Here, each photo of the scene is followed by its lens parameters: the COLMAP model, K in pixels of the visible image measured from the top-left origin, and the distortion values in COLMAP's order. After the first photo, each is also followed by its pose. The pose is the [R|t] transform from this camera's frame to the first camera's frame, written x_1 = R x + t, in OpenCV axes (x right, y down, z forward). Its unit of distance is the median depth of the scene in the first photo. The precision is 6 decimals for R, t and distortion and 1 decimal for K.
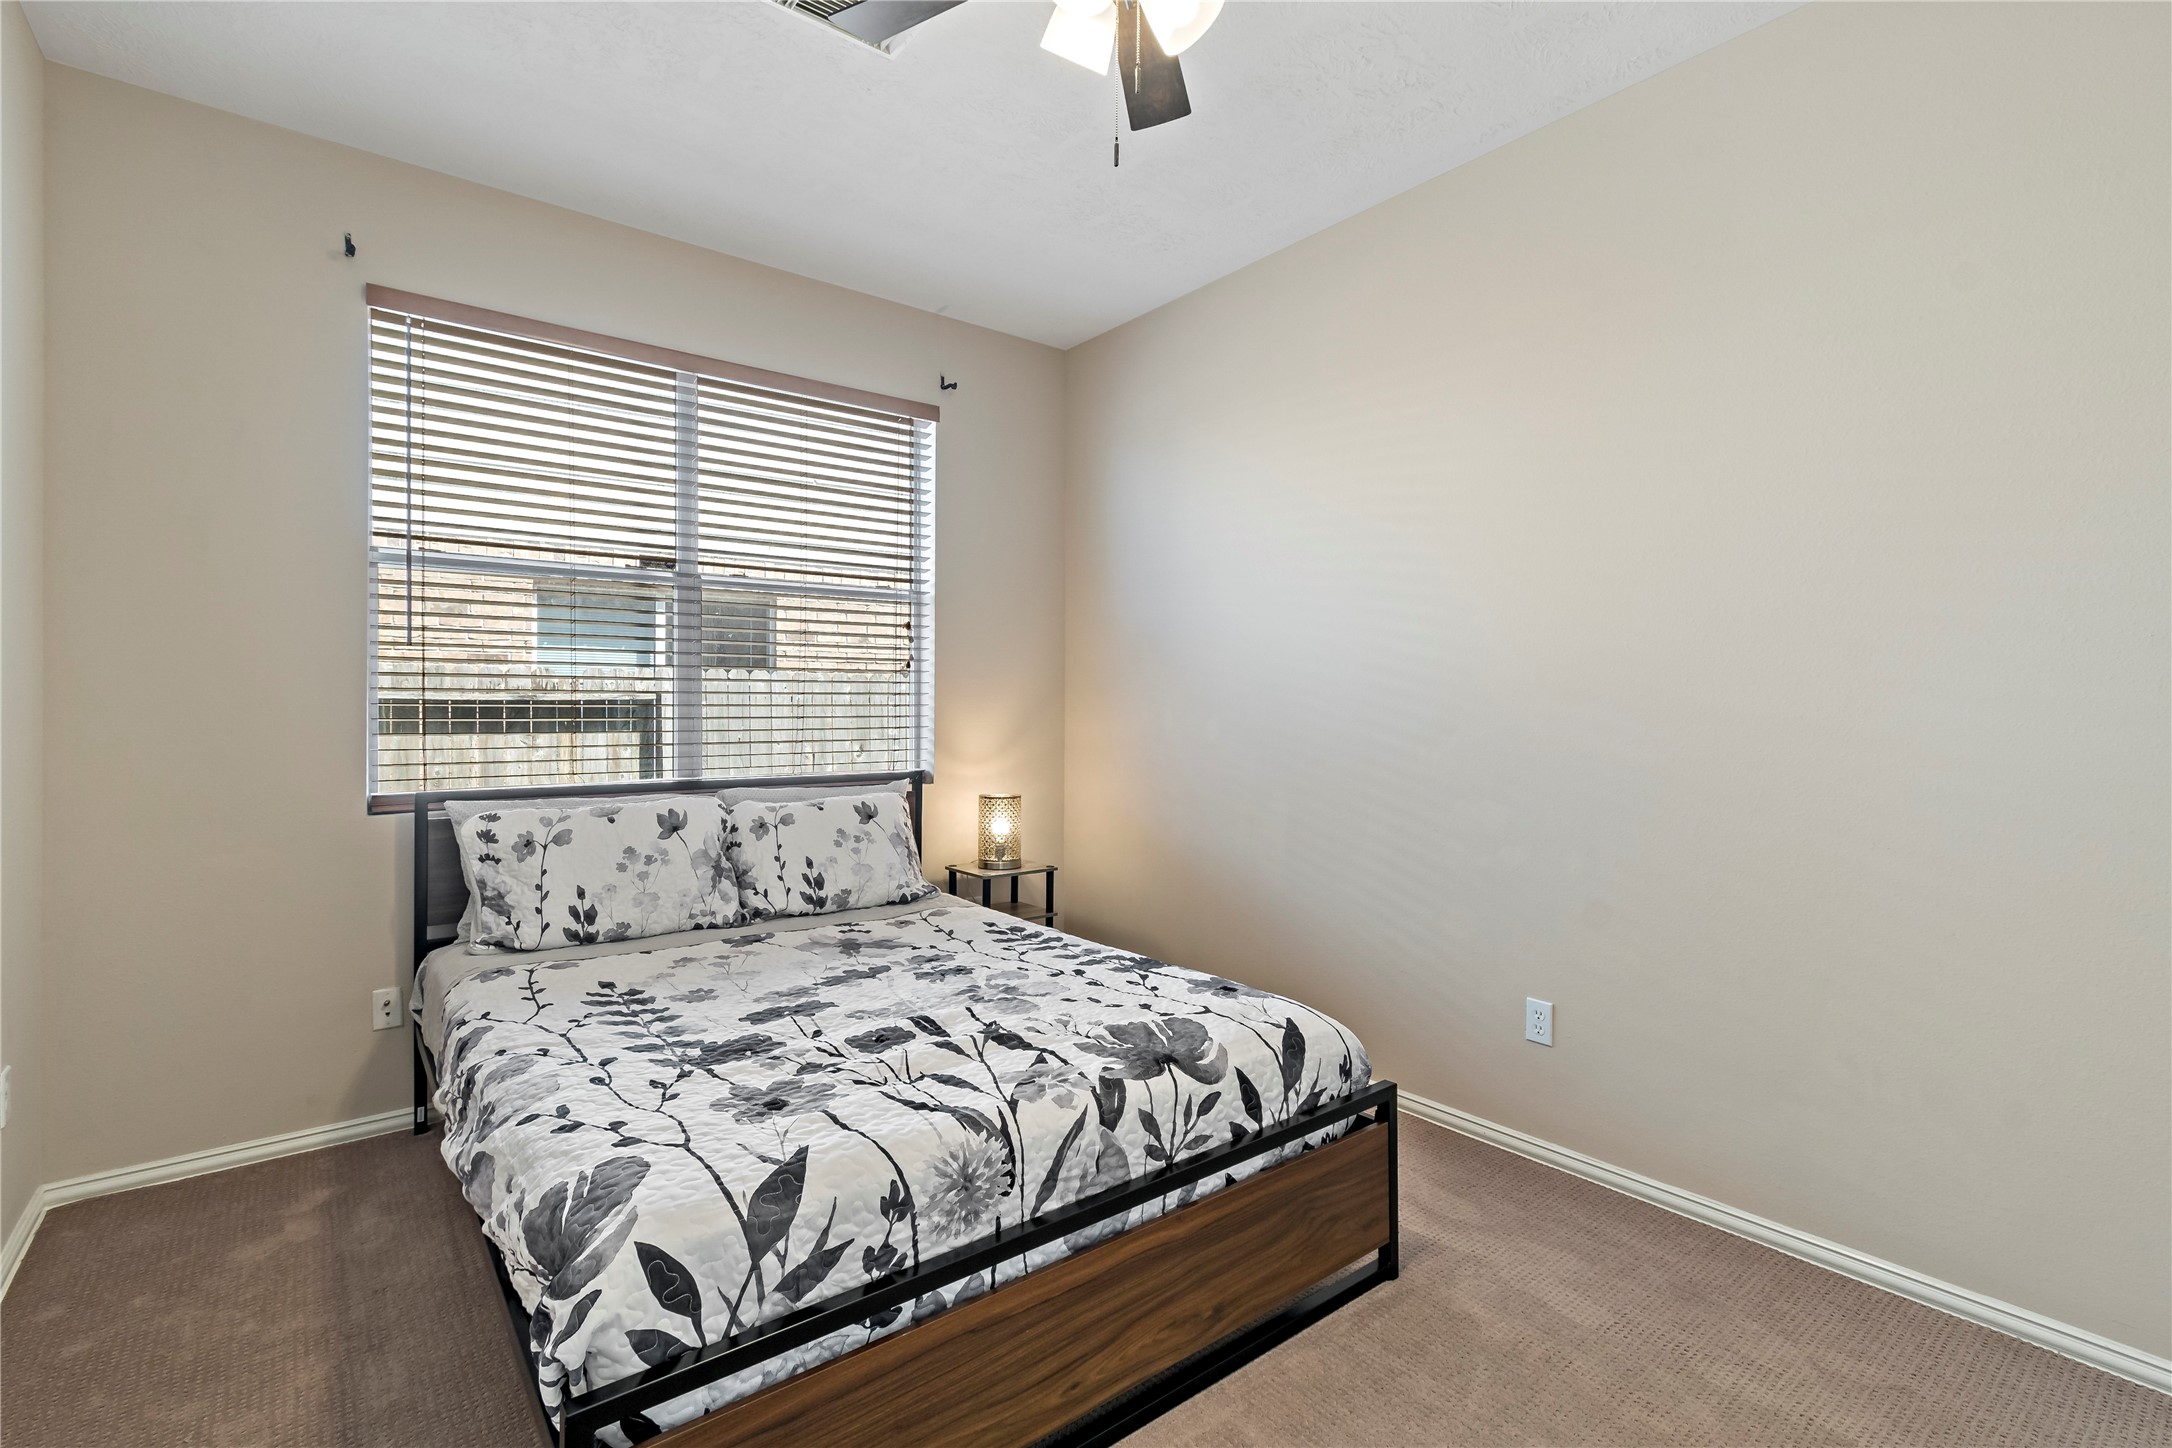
lens RADIAL K [[975.7, 0, 1083.4], [0, 975.7, 716.1], [0, 0, 1]] dist [-0.000406, -0.000236]
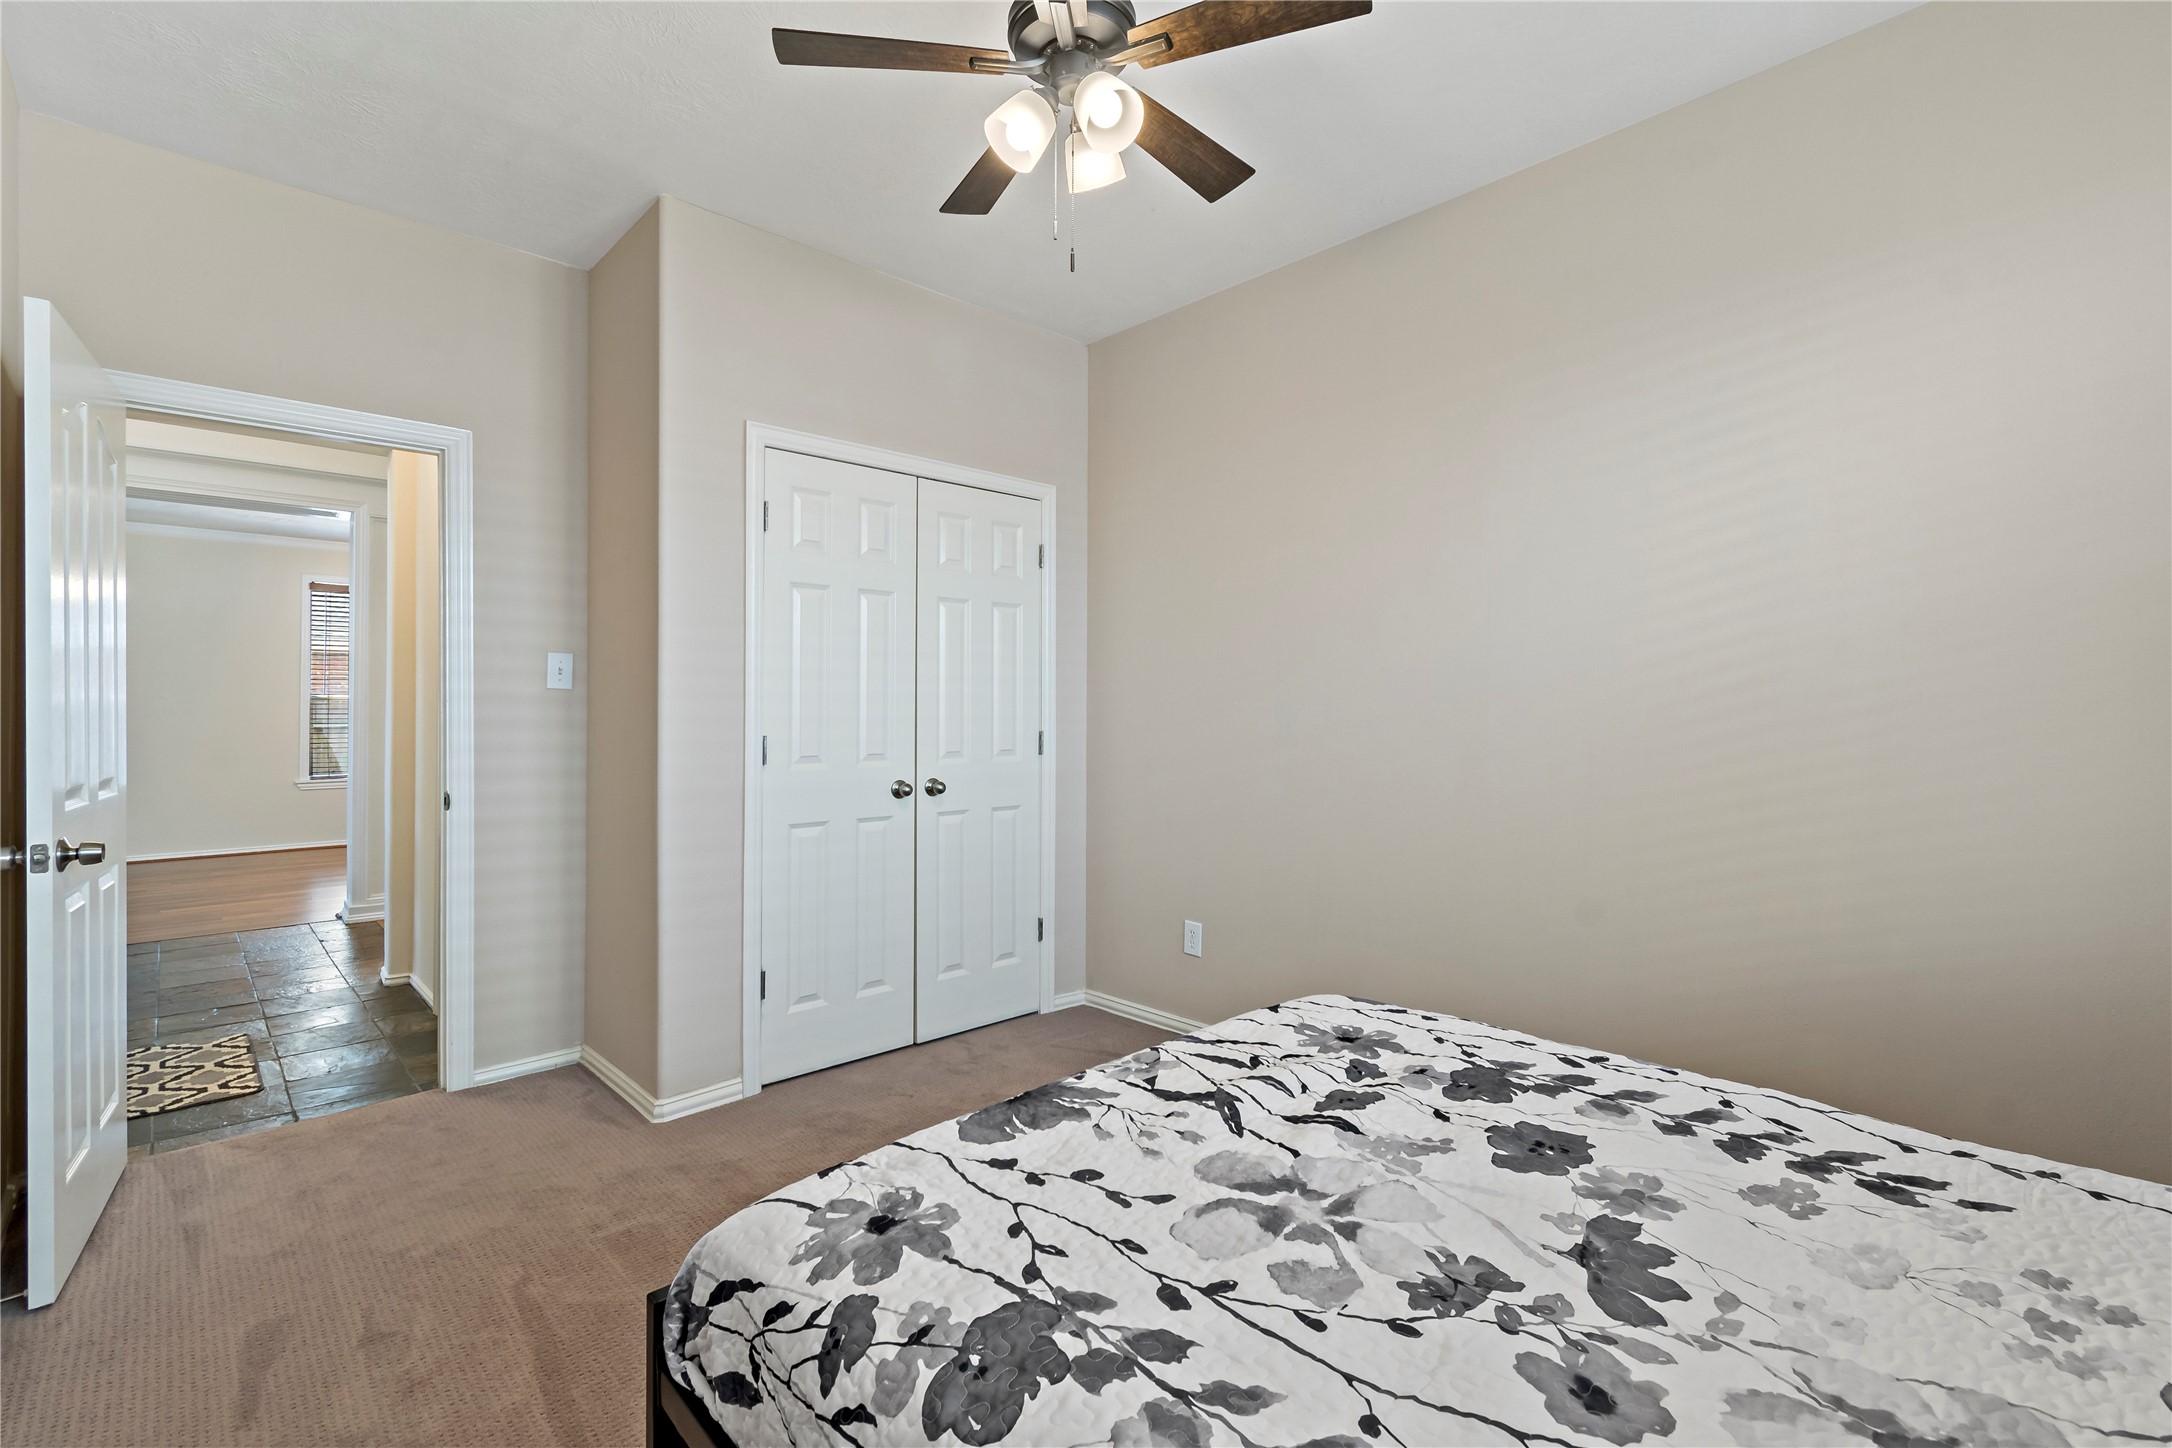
lens RADIAL K [[975.7, 0, 1088.3], [0, 975.7, 720.2], [0, 0, 1]] dist [-0.000406, -0.000236]
pose [[-0.996481, 0.002028, -0.083795, 0.090861], [0.001312, 0.999962, 0.008591, -0.013278], [0.083809, 0.008451, -0.996446, 1.818003]]
